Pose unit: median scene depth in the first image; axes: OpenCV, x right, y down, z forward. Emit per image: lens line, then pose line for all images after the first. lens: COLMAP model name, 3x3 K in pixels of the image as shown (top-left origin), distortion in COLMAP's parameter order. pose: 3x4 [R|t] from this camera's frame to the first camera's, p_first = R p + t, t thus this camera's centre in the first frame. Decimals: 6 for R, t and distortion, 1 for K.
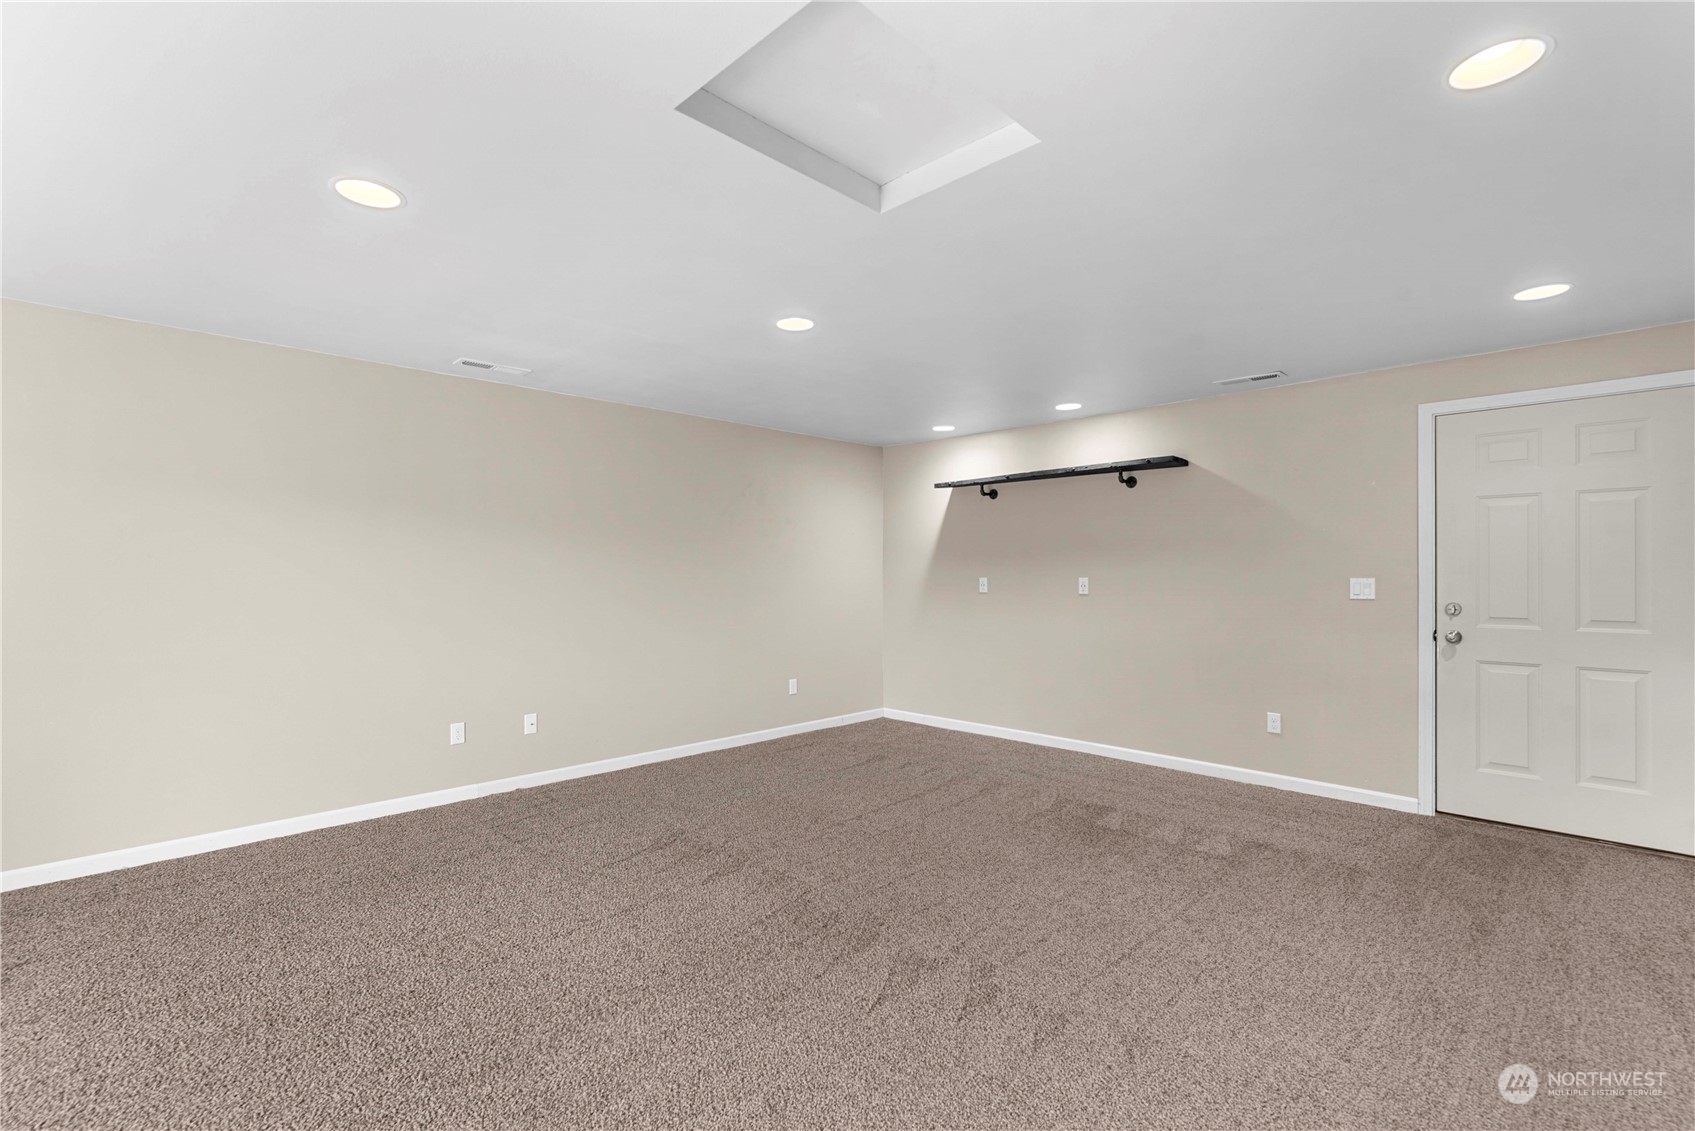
lens RADIAL K [[753.0, 0, 850.4], [0, 753.0, 573.1], [0, 0, 1]] dist [-0.000309, -0.000015]
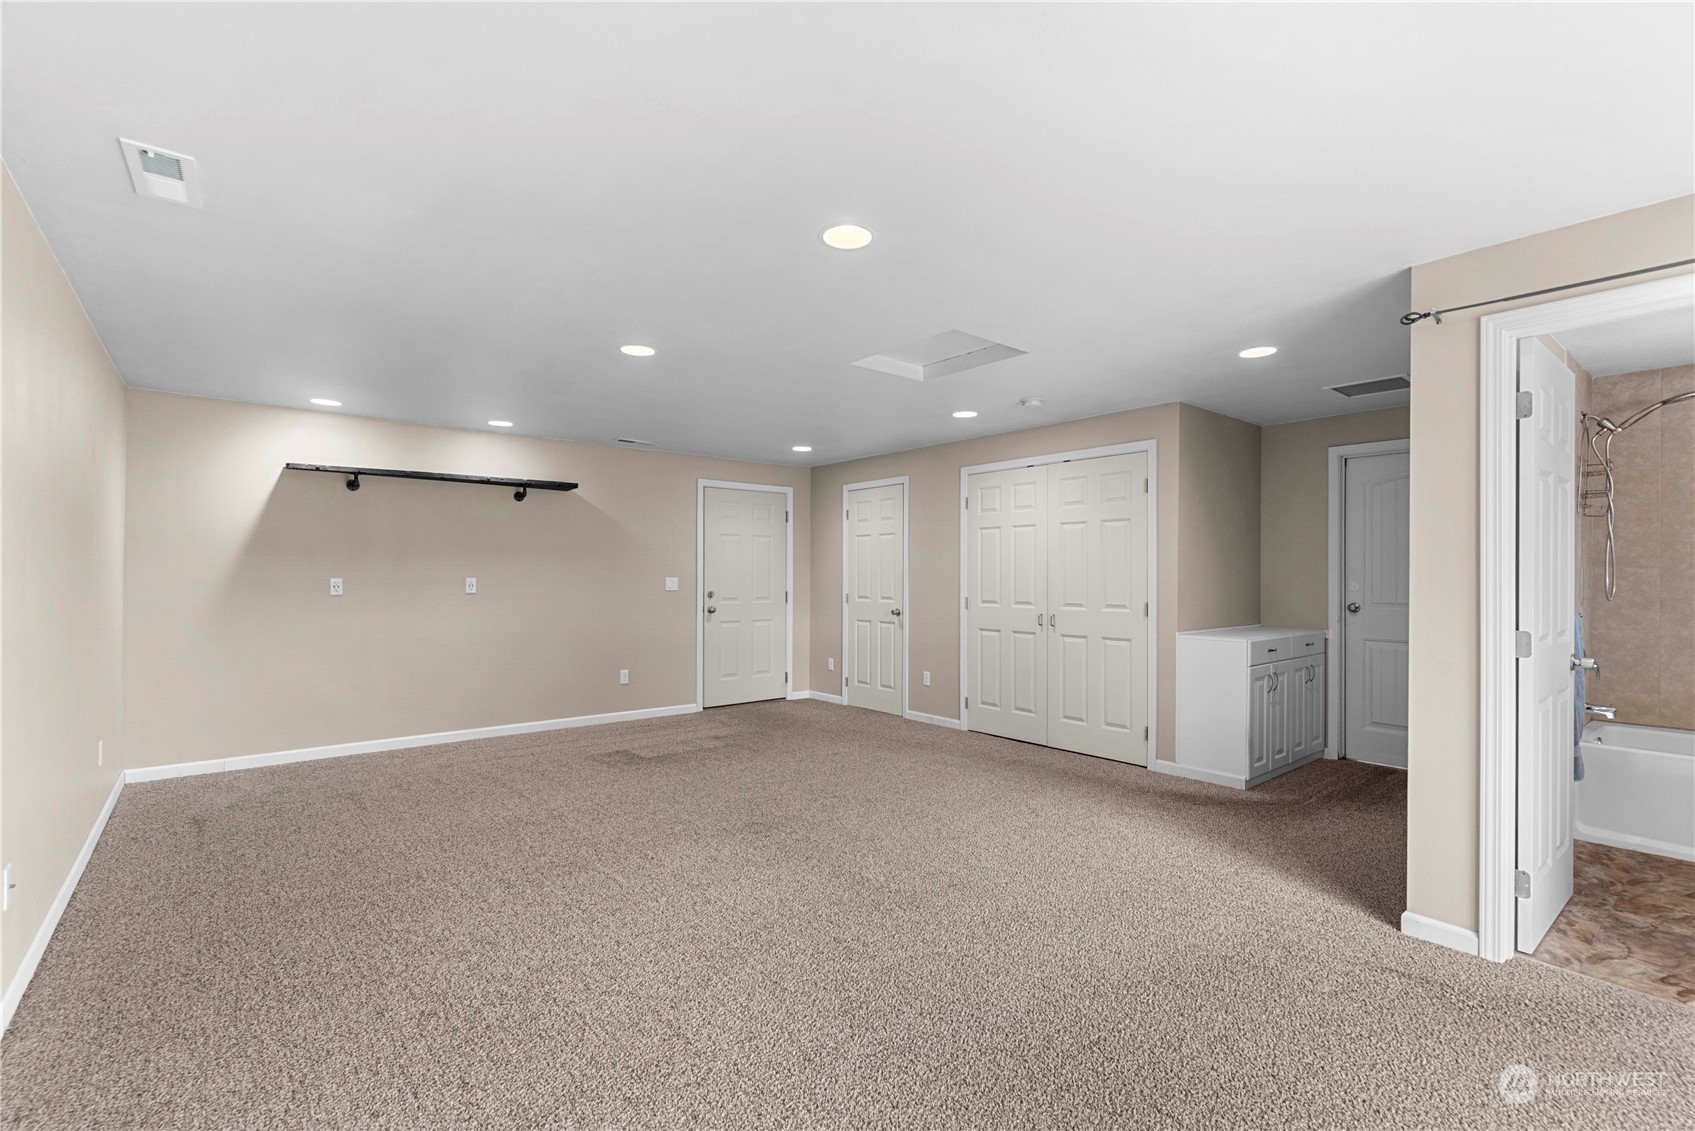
lens RADIAL K [[753.0, 0, 850.4], [0, 753.0, 573.1], [0, 0, 1]] dist [-0.000309, -0.000015]
pose [[0.090780, 0.005124, 0.995858, -0.943469], [-0.002444, 0.999985, -0.004922, 0.004496], [-0.995868, -0.001987, 0.090791, 0.478590]]
